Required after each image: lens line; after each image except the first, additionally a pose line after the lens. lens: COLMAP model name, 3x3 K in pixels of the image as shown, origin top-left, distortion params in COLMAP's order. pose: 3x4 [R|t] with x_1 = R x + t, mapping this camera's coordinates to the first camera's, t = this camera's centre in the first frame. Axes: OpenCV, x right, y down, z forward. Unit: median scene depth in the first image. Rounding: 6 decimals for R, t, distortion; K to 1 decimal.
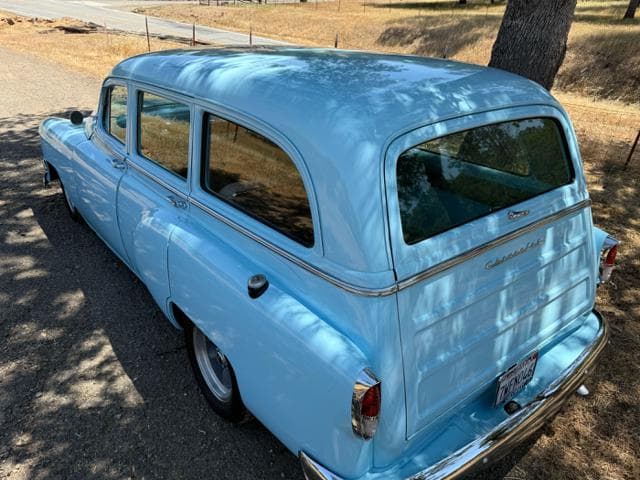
lens RADIAL K [[491.8, 0, 320.0], [0, 491.8, 240.0], [0, 0, 1]] dist [-0.000333, -0.001692]
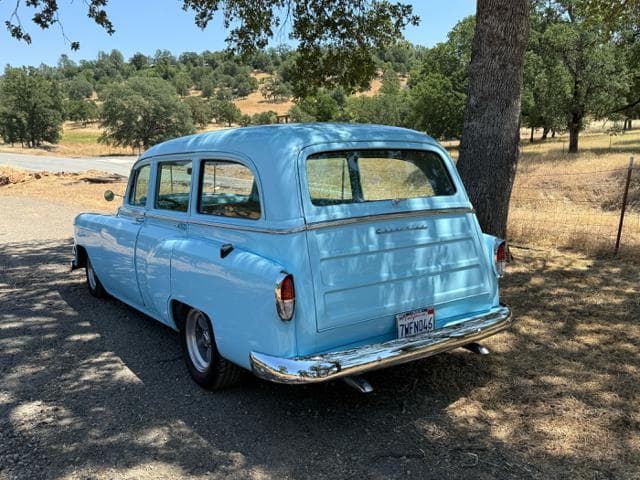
lens RADIAL K [[580.4, 0, 320.0], [0, 580.4, 240.0], [0, 0, 1]] dist [0.007250, -0.007485]
pose [[0.997379, -0.030490, -0.065622, 0.148850], [0.009323, 0.953476, -0.301325, 0.324470], [0.071756, 0.299923, 0.951261, -0.367877]]
